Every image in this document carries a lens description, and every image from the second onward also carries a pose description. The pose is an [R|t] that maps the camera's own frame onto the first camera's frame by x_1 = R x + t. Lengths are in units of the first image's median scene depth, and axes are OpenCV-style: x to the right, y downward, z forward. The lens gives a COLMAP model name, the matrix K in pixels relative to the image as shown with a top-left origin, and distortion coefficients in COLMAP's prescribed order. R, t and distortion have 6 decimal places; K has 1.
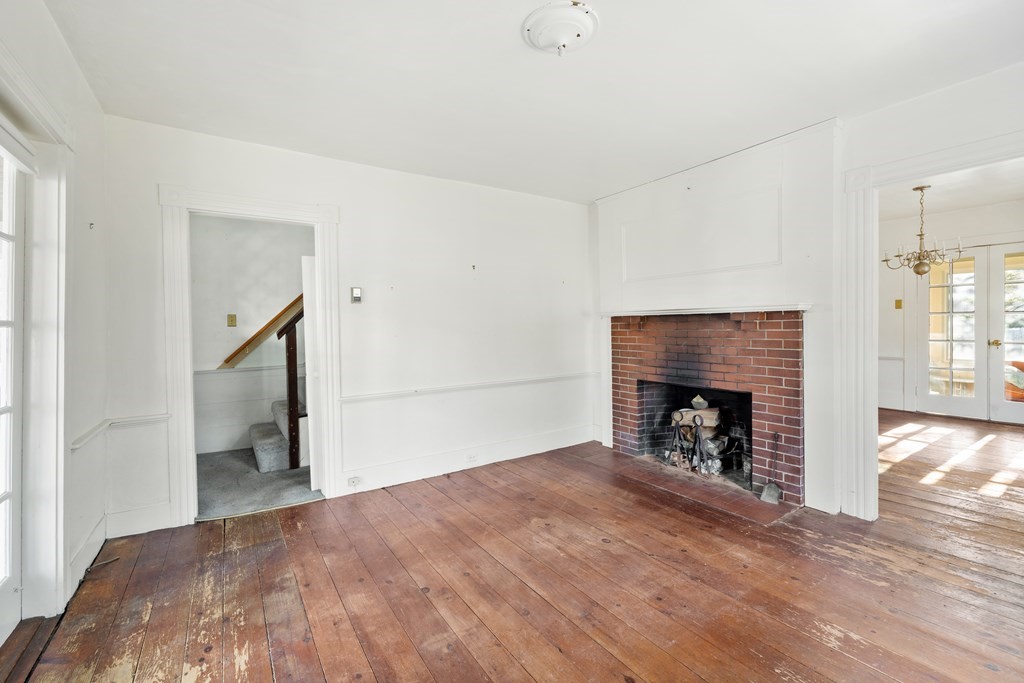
lens RADIAL K [[436.8, 0, 513.1], [0, 436.8, 332.2], [0, 0, 1]] dist [-0.003013, 0.000049]
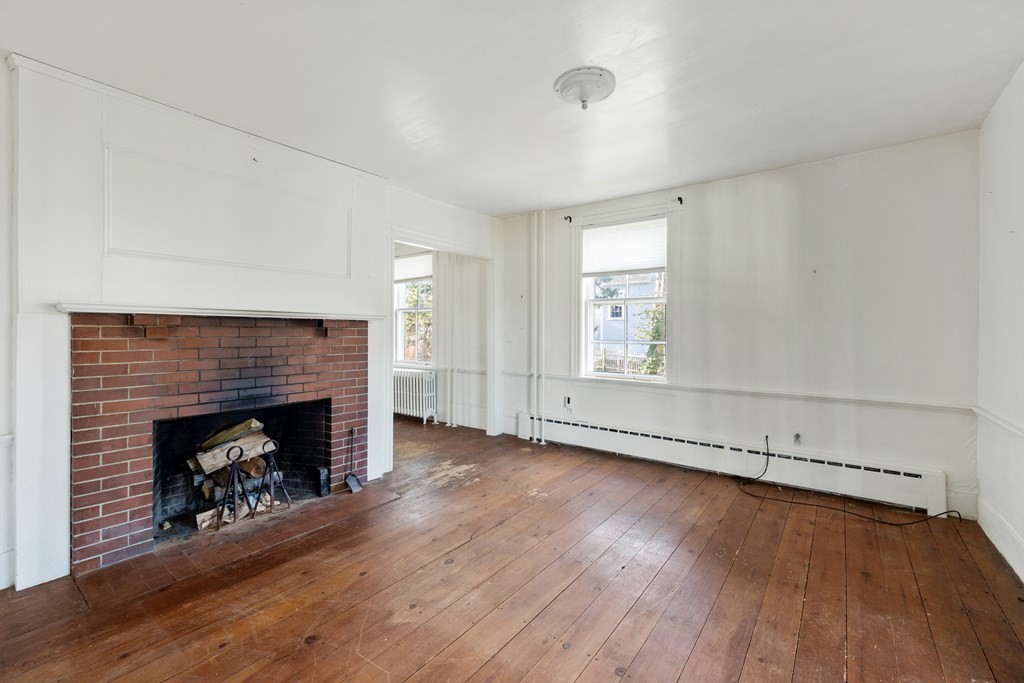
lens RADIAL K [[436.8, 0, 512.2], [0, 436.8, 337.4], [0, 0, 1]] dist [-0.003013, 0.000049]
pose [[-0.329364, 0.004915, 0.944190, -0.524347], [0.016760, 0.999859, 0.000642, 0.002047], [-0.944054, 0.016036, -0.329400, 0.864920]]
